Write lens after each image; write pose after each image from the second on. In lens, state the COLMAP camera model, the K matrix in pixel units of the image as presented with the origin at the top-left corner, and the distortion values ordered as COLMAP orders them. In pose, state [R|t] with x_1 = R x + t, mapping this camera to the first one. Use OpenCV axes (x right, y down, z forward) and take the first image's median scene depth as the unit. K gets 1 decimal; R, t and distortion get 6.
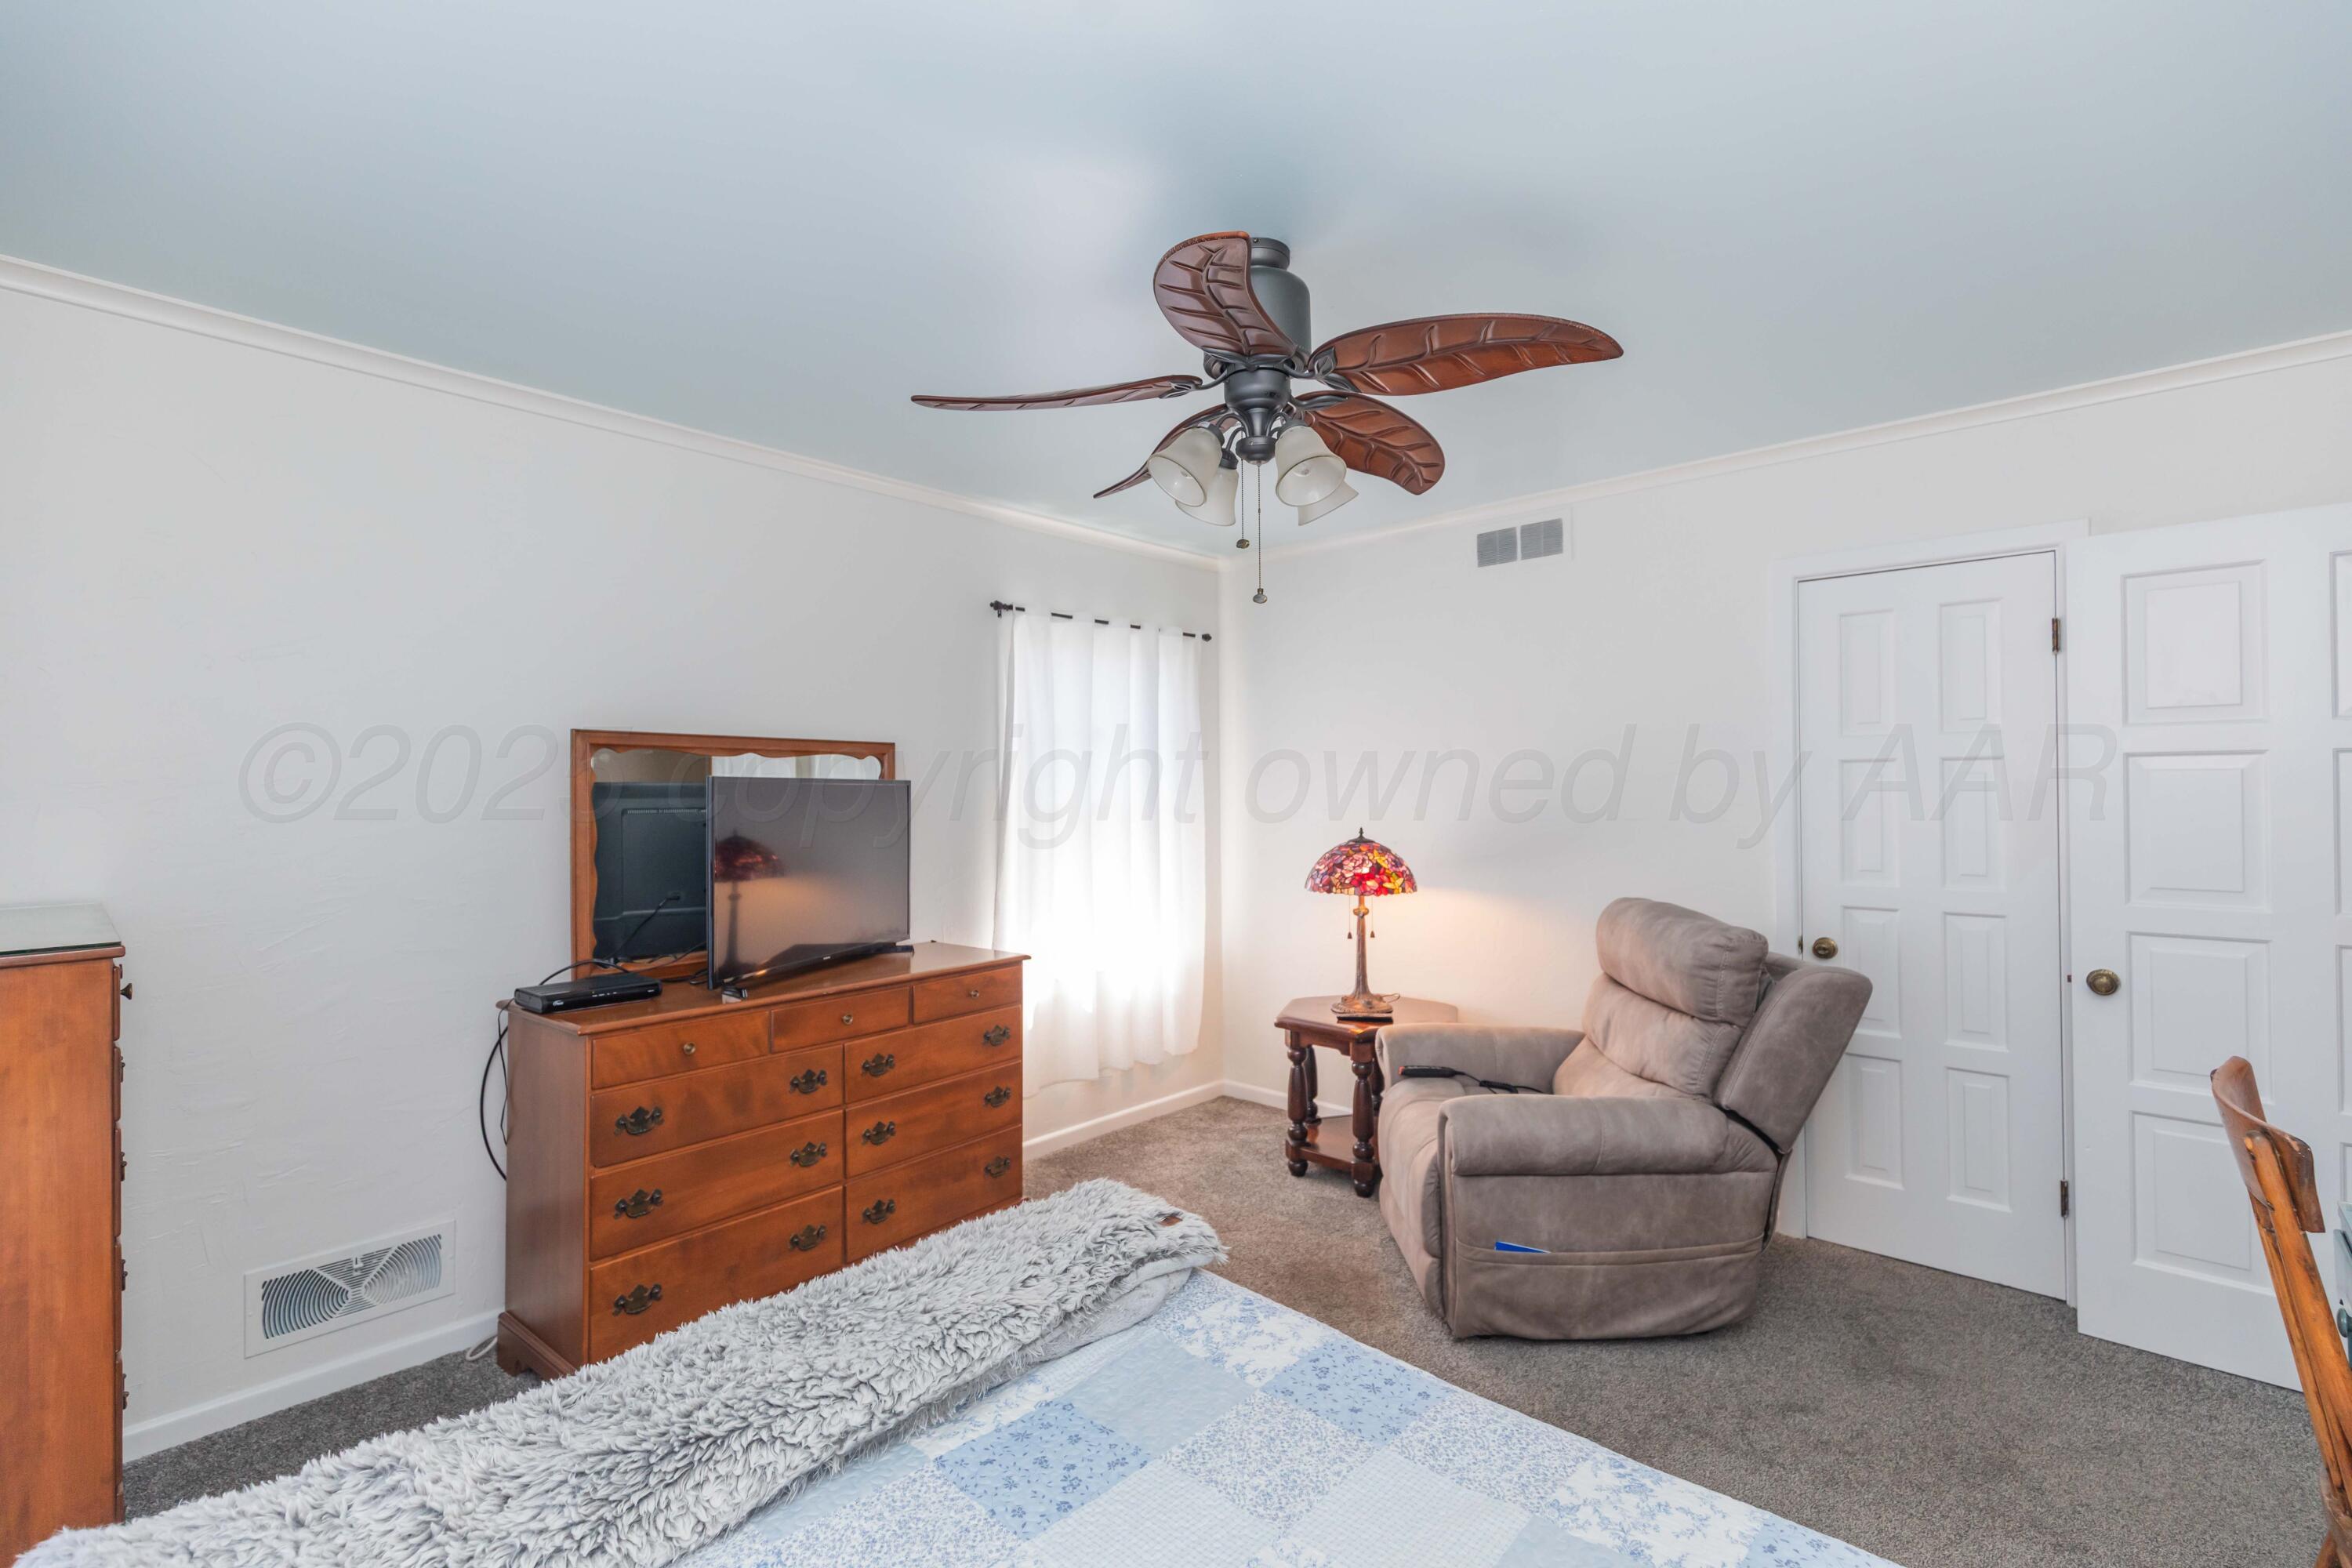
lens RADIAL K [[1053.1, 0, 1176.2], [0, 1053.1, 783.1], [0, 0, 1]] dist [0.014514, 0.000977]
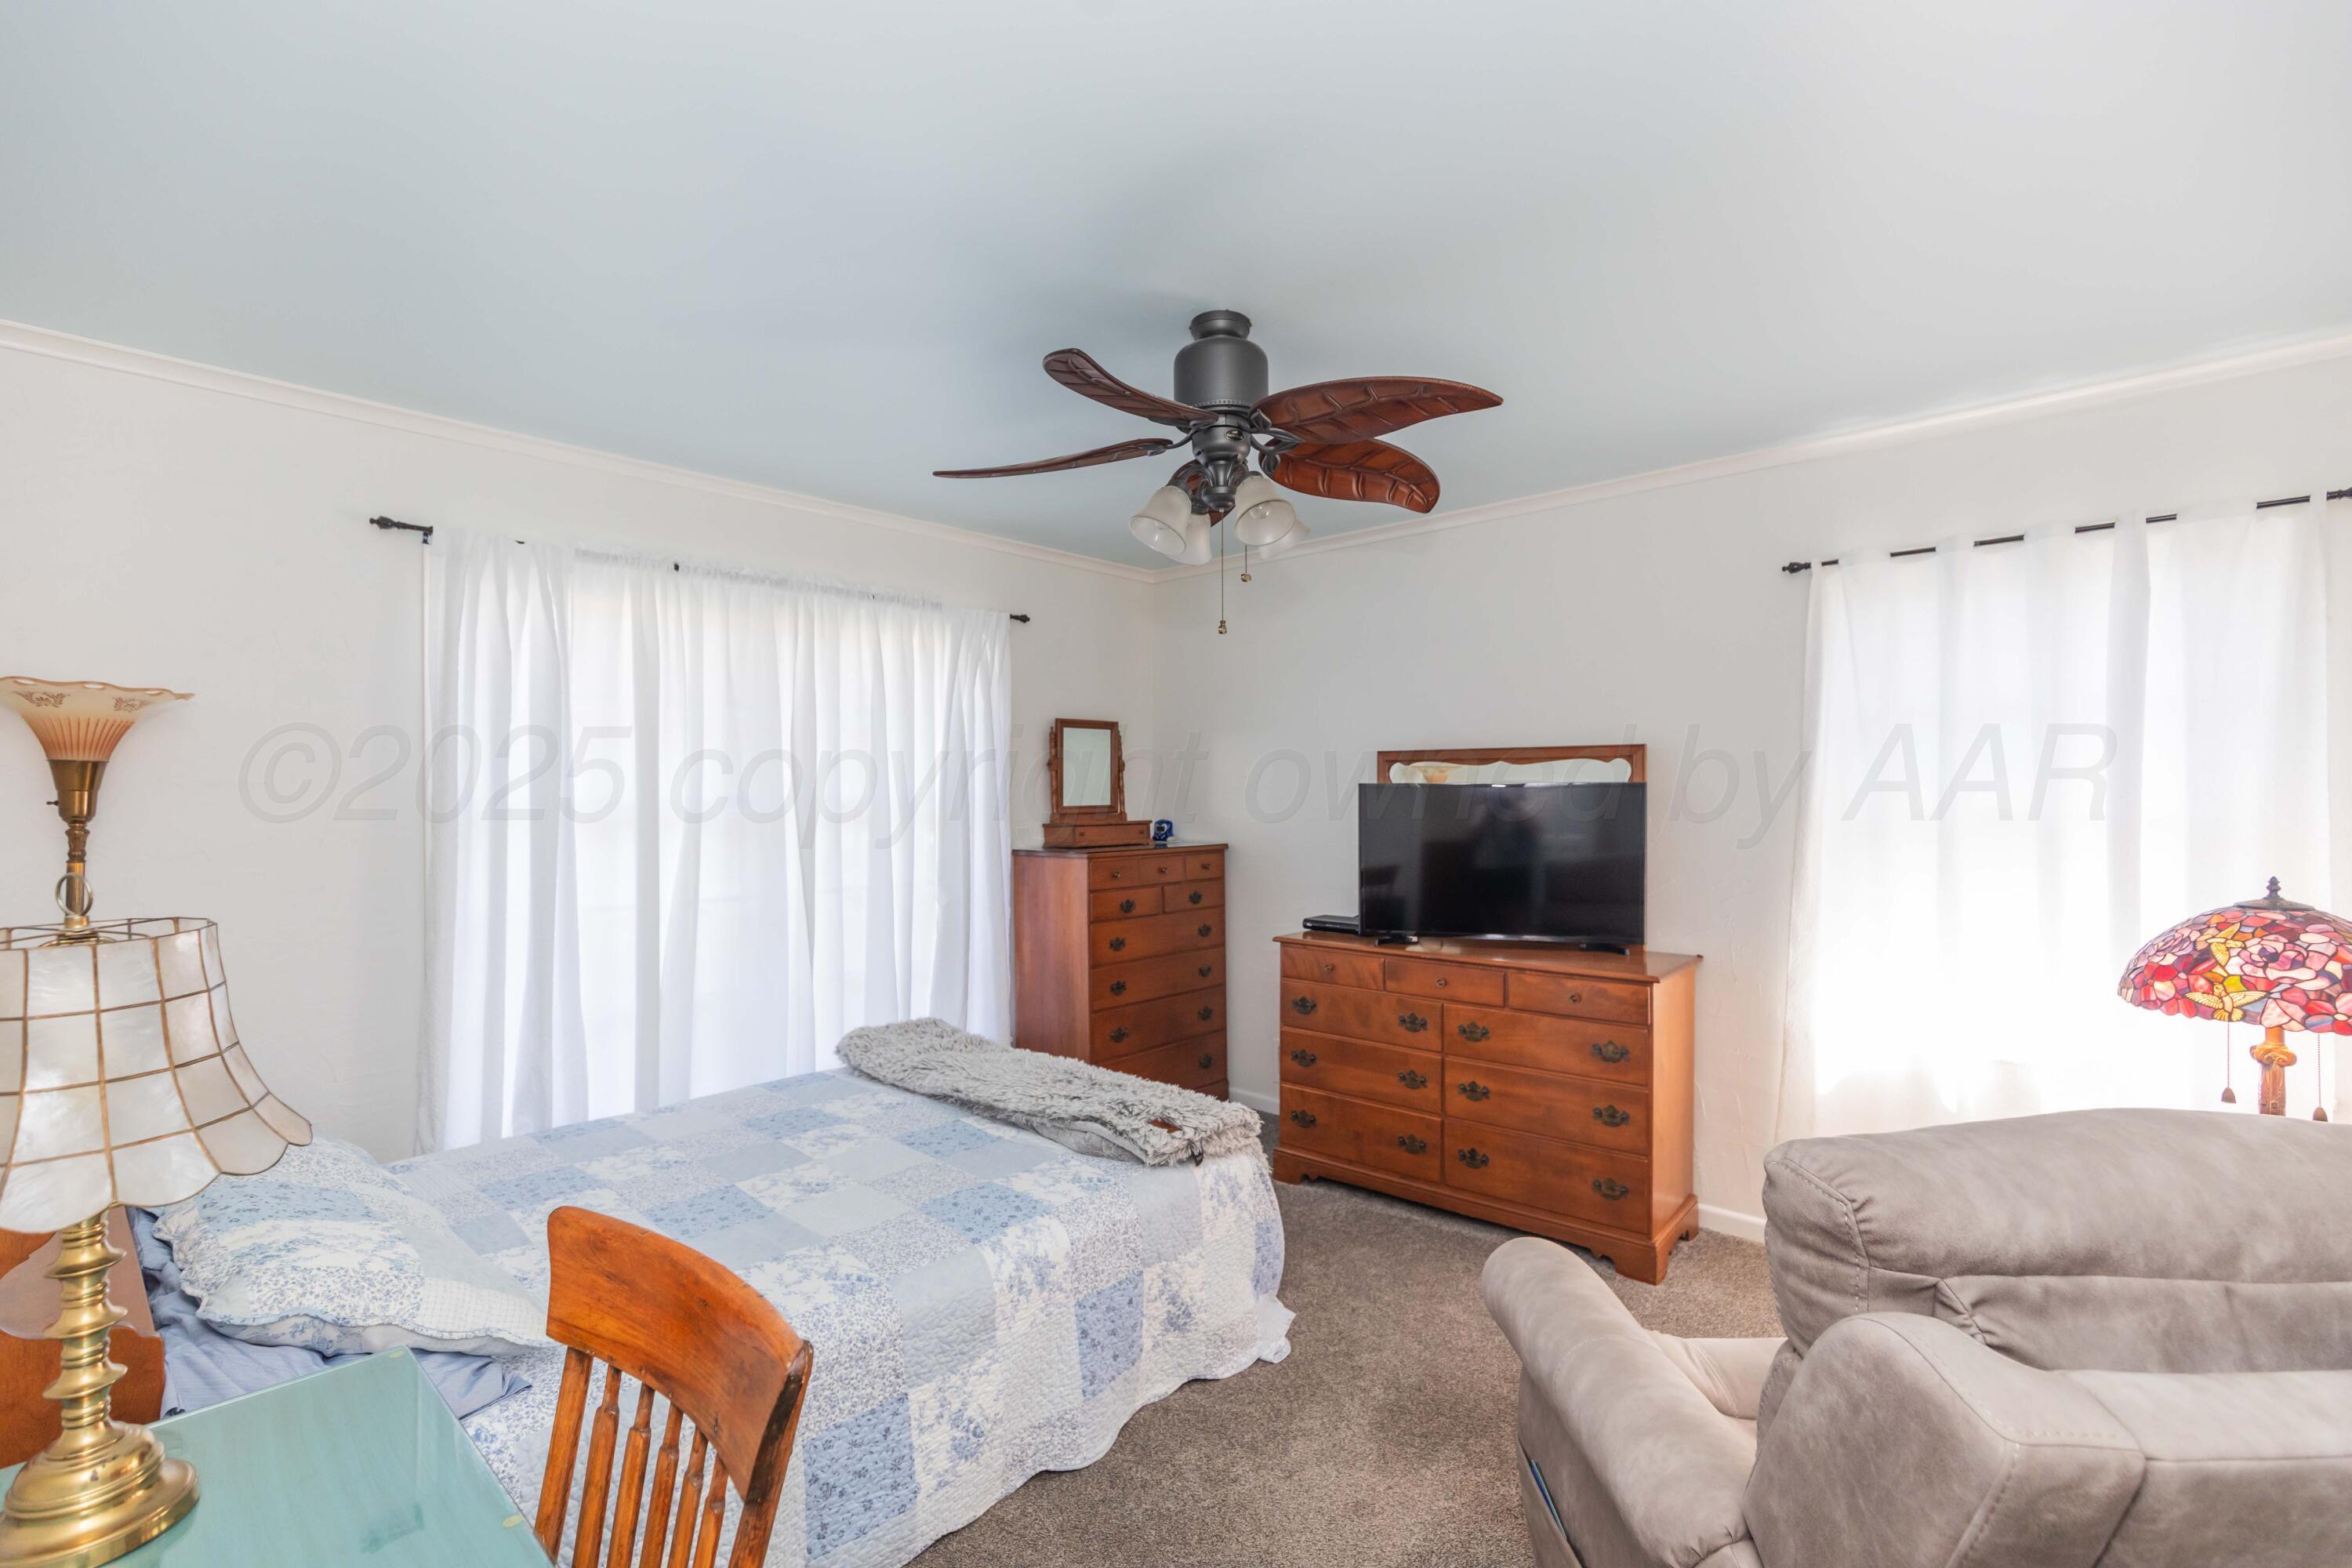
lens RADIAL K [[1053.1, 0, 1176.4], [0, 1053.1, 791.0], [0, 0, 1]] dist [0.014514, 0.000977]
pose [[-0.001287, 0.005603, -0.999983, 0.876290], [0.012049, 0.999912, 0.005587, -0.006008], [0.999927, -0.012041, -0.001354, 0.686957]]
